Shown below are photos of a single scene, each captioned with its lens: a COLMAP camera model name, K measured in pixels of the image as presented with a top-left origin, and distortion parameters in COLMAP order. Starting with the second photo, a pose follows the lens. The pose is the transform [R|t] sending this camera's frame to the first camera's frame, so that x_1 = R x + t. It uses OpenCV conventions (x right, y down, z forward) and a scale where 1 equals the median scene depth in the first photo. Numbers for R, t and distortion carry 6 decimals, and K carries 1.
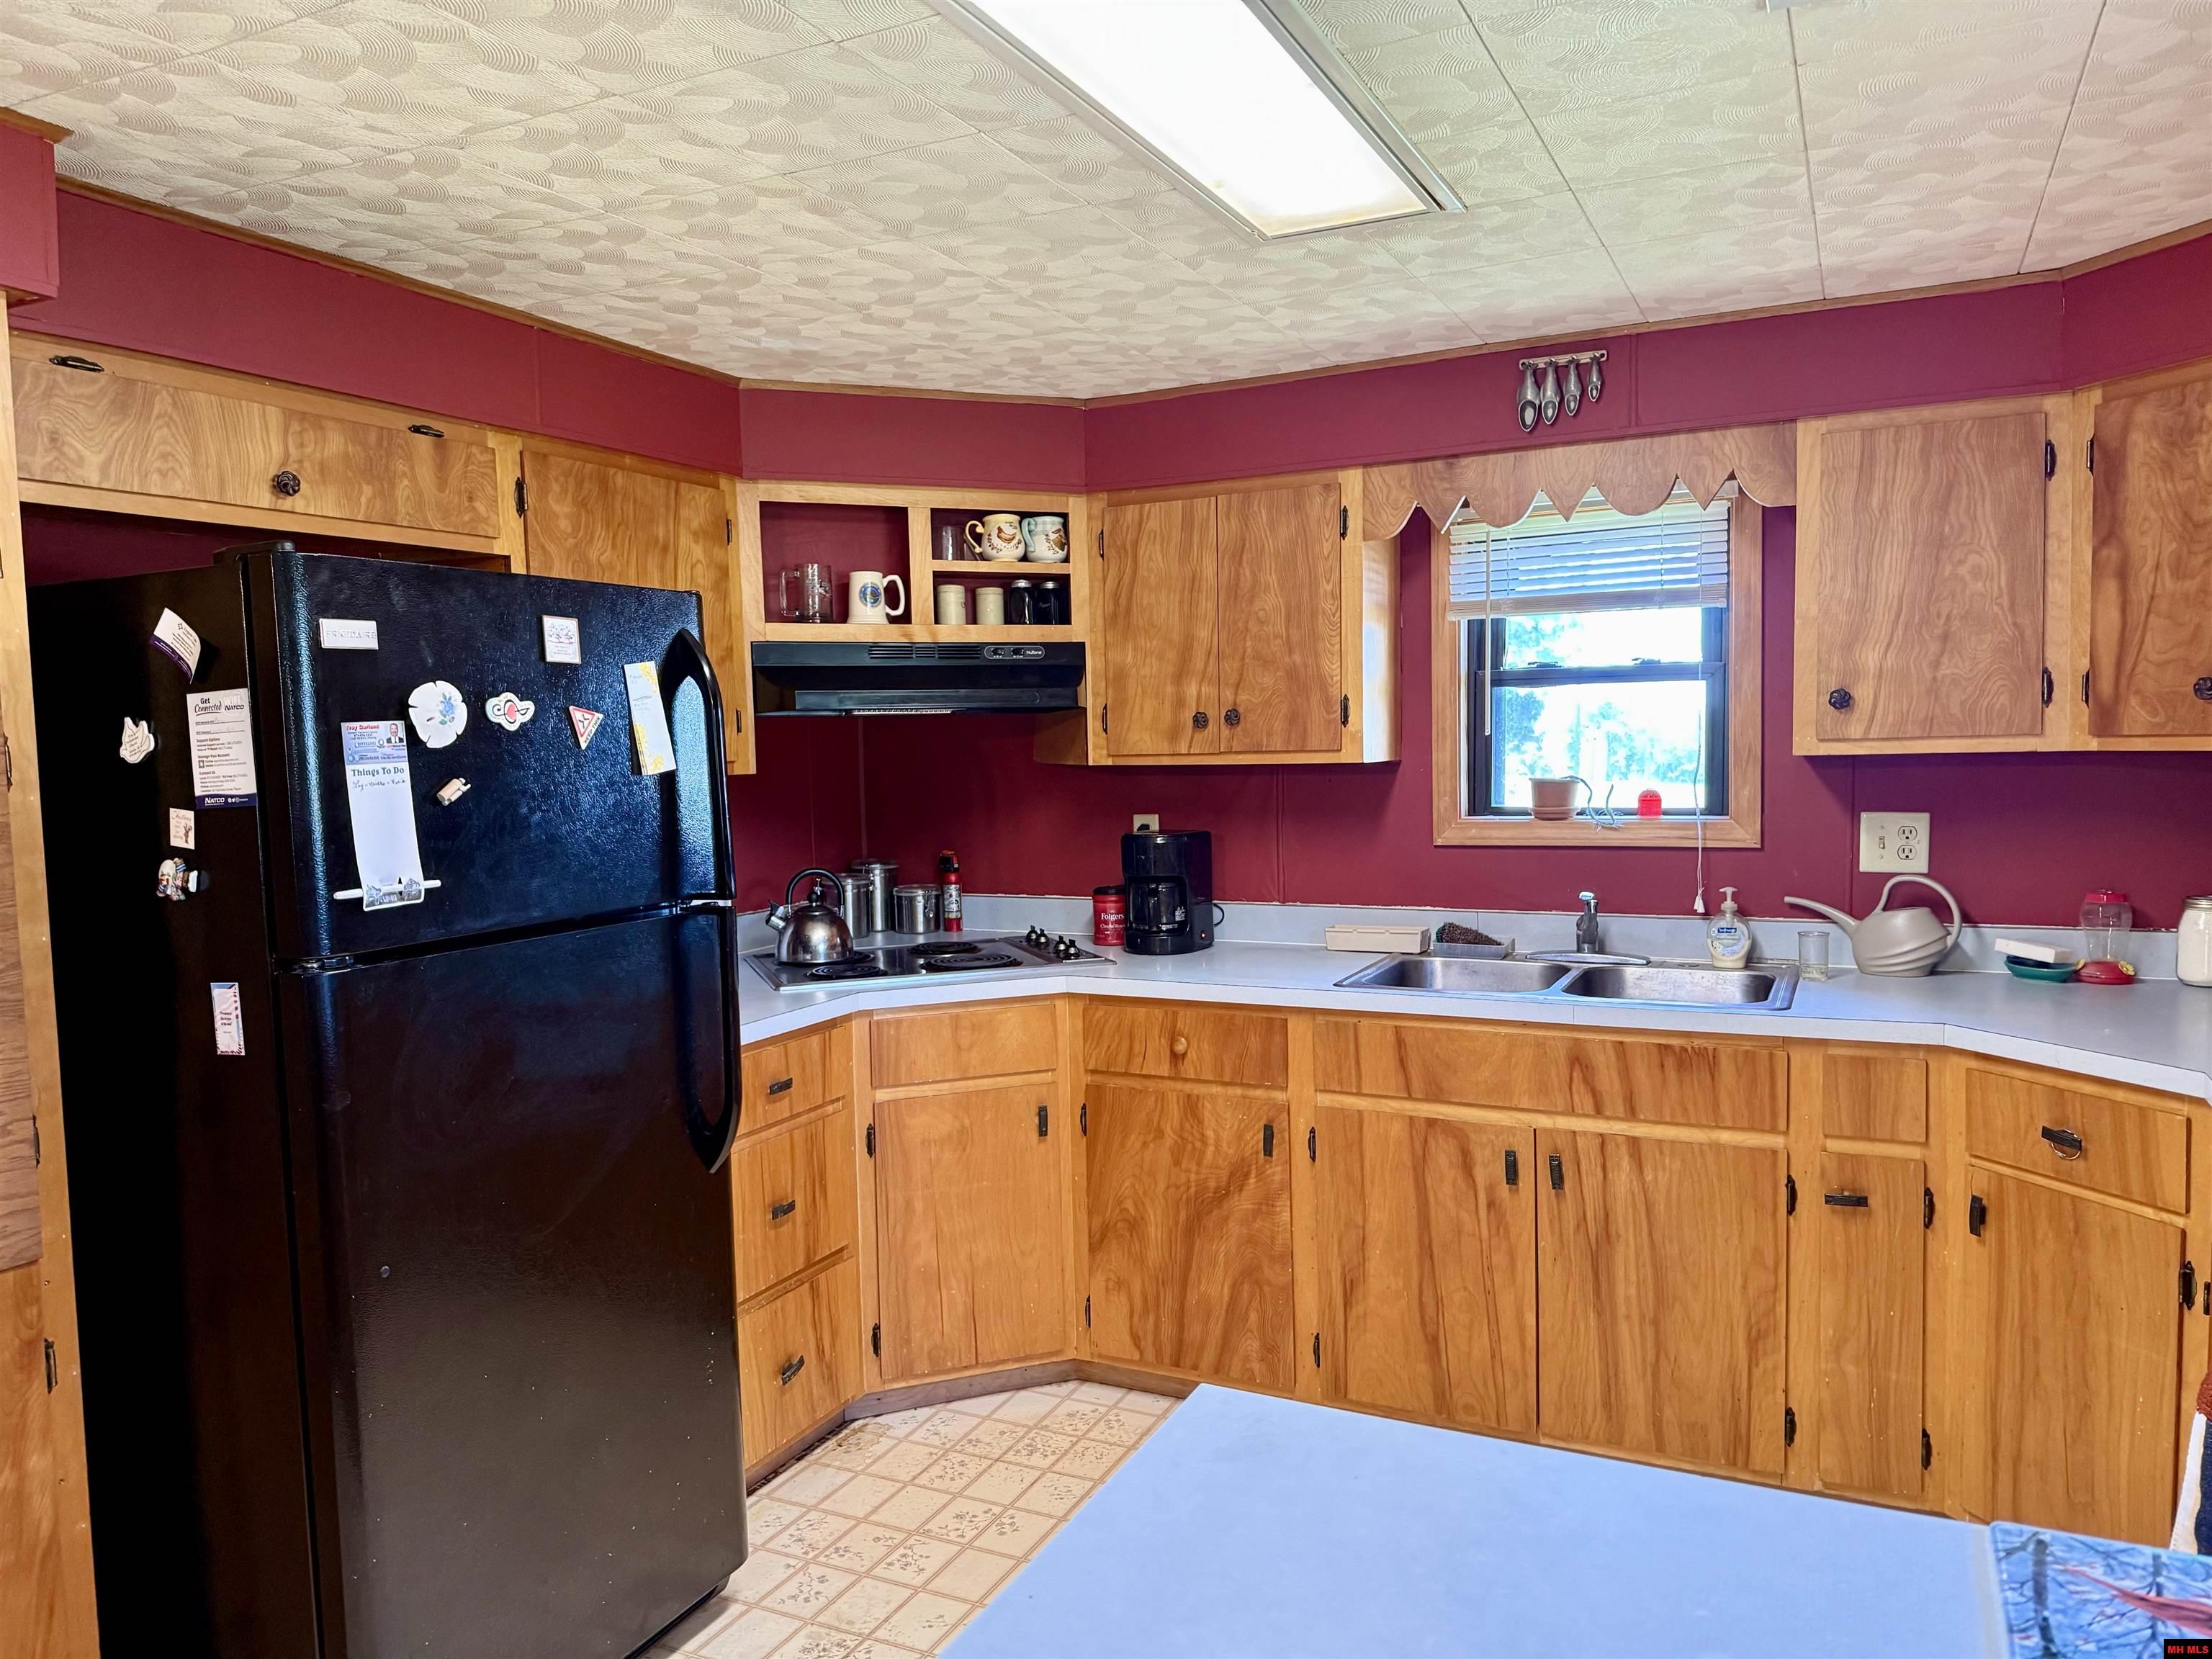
lens RADIAL K [[1578.2, 0, 1092.0], [0, 1578.2, 841.9], [0, 0, 1]] dist [0.056575, -0.058673]
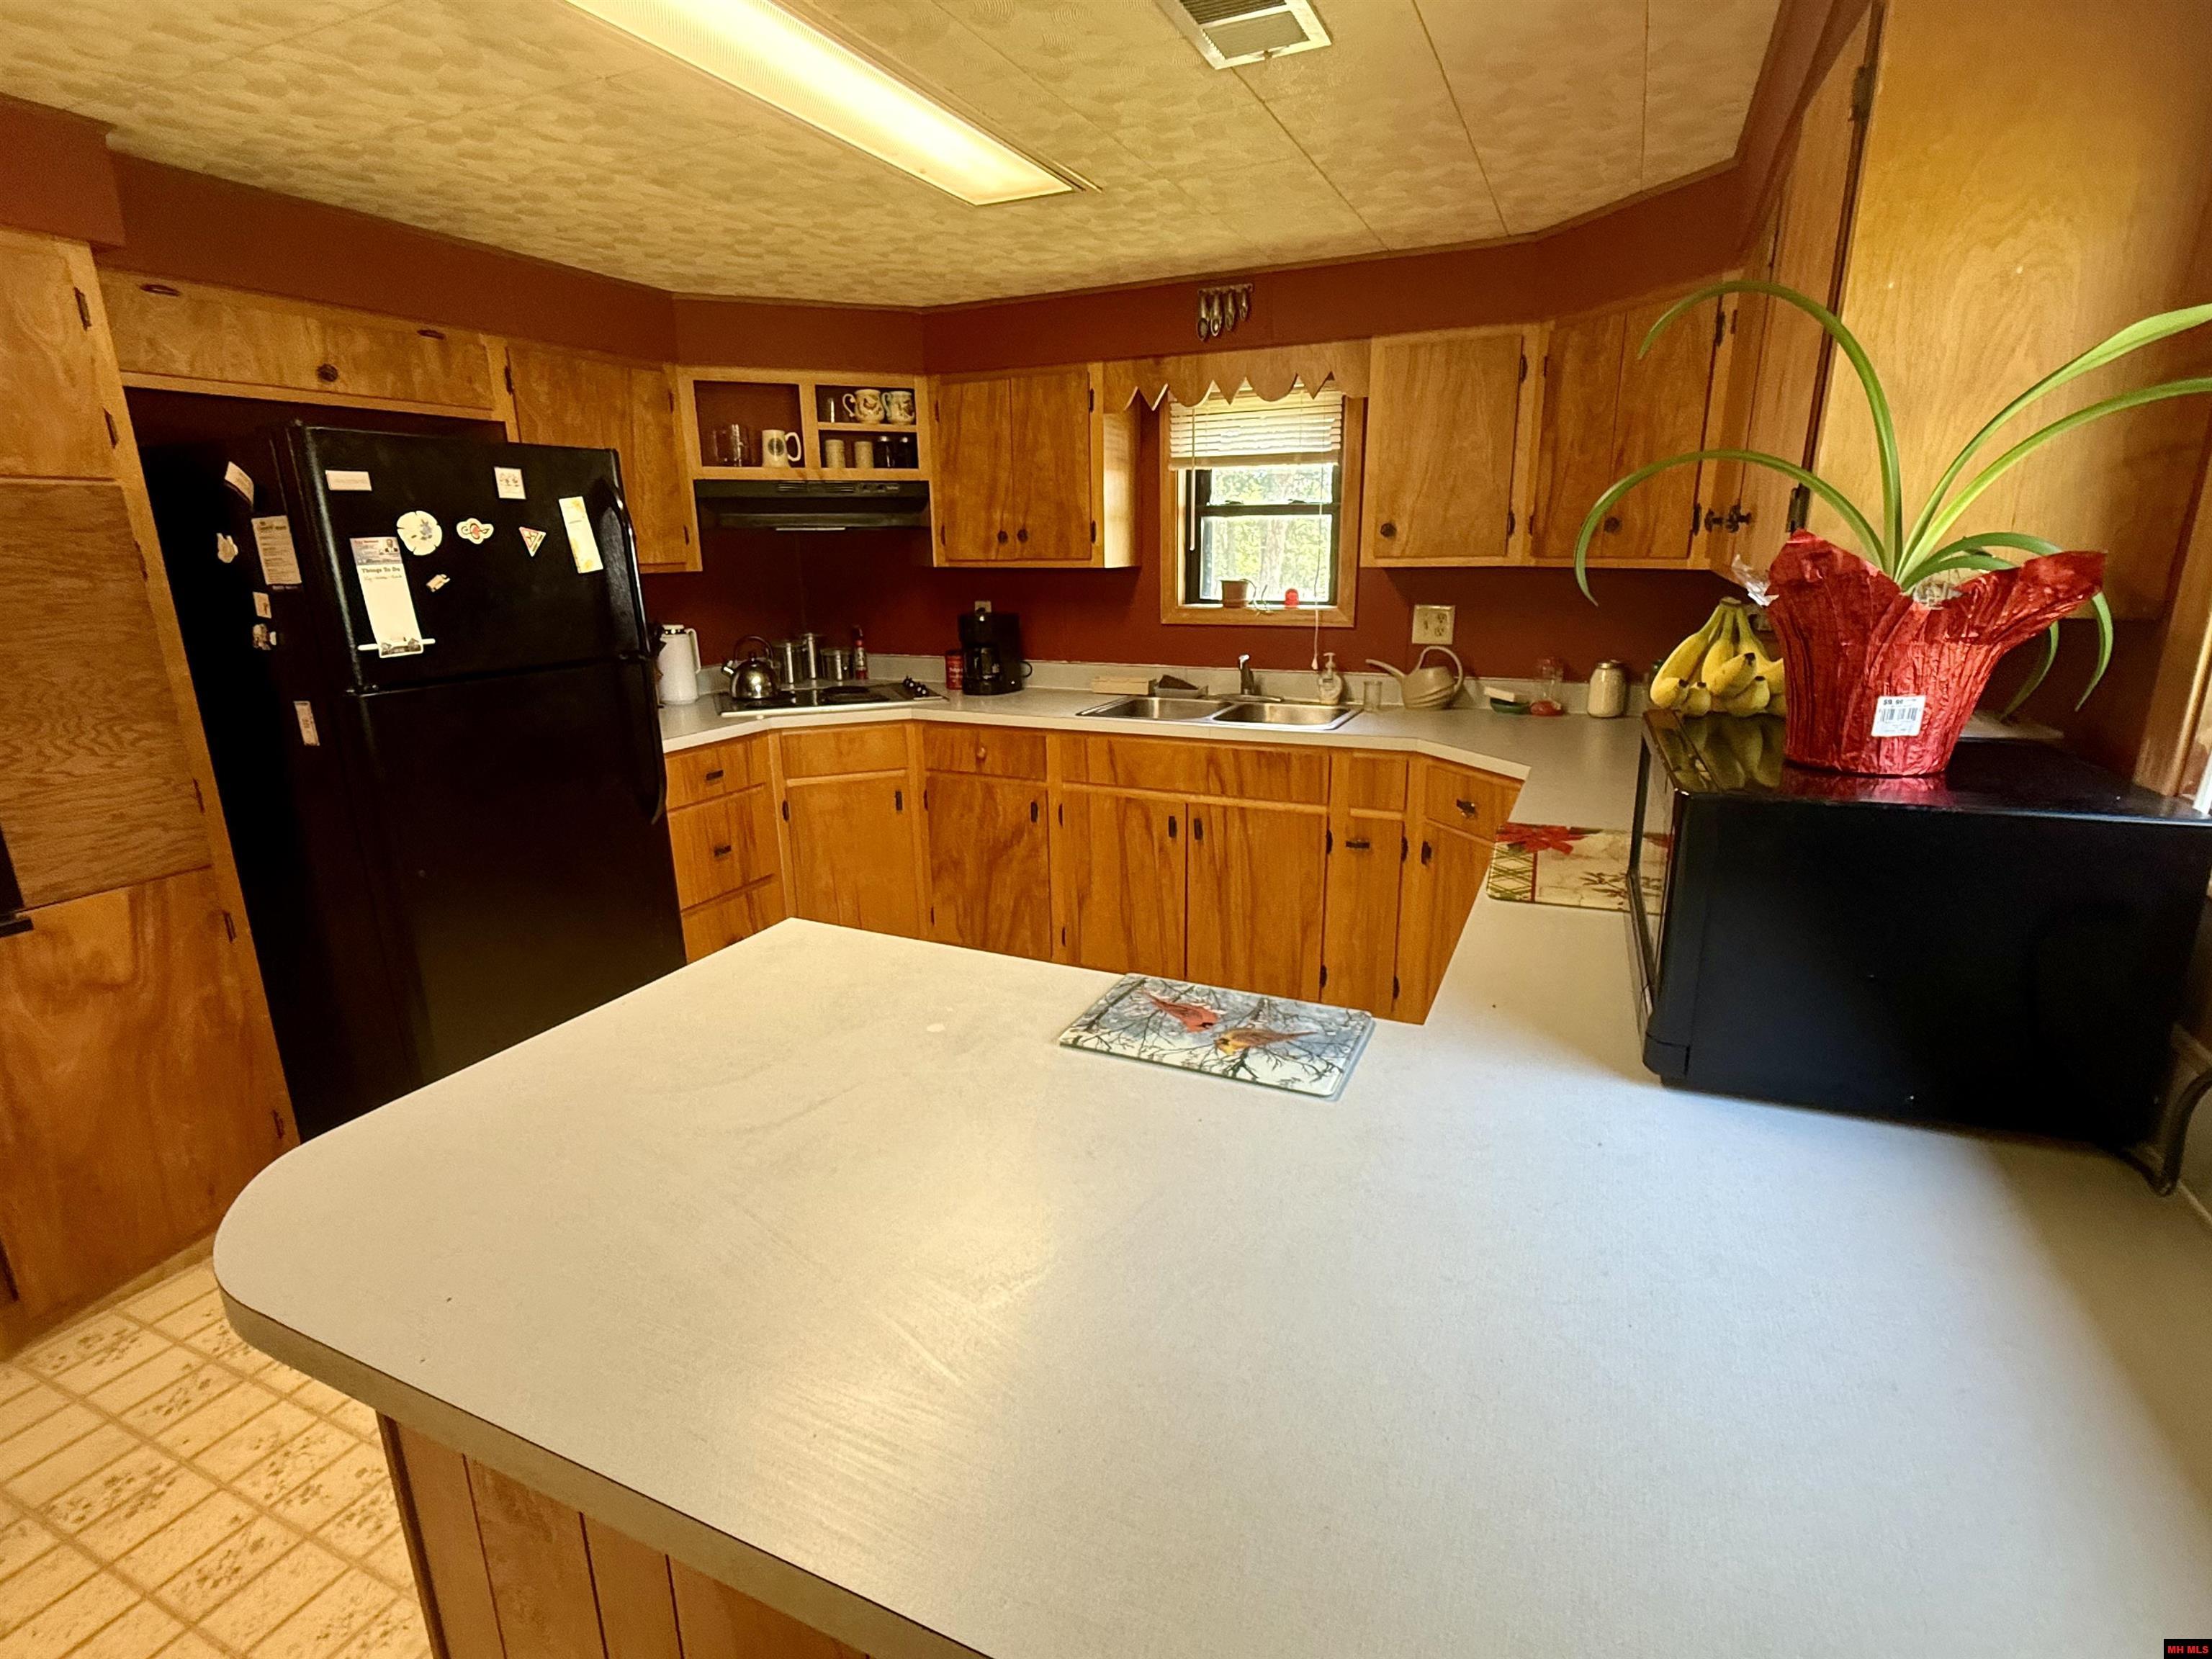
lens RADIAL K [[1101.1, 0, 1097.9], [0, 1101.1, 838.3], [0, 0, 1]] dist [0.003307, 0.001577]
pose [[0.999761, 0.005123, 0.021272, 0.169009], [-0.009176, 0.980750, 0.195052, -0.001715], [-0.019863, -0.195201, 0.980562, -0.104636]]
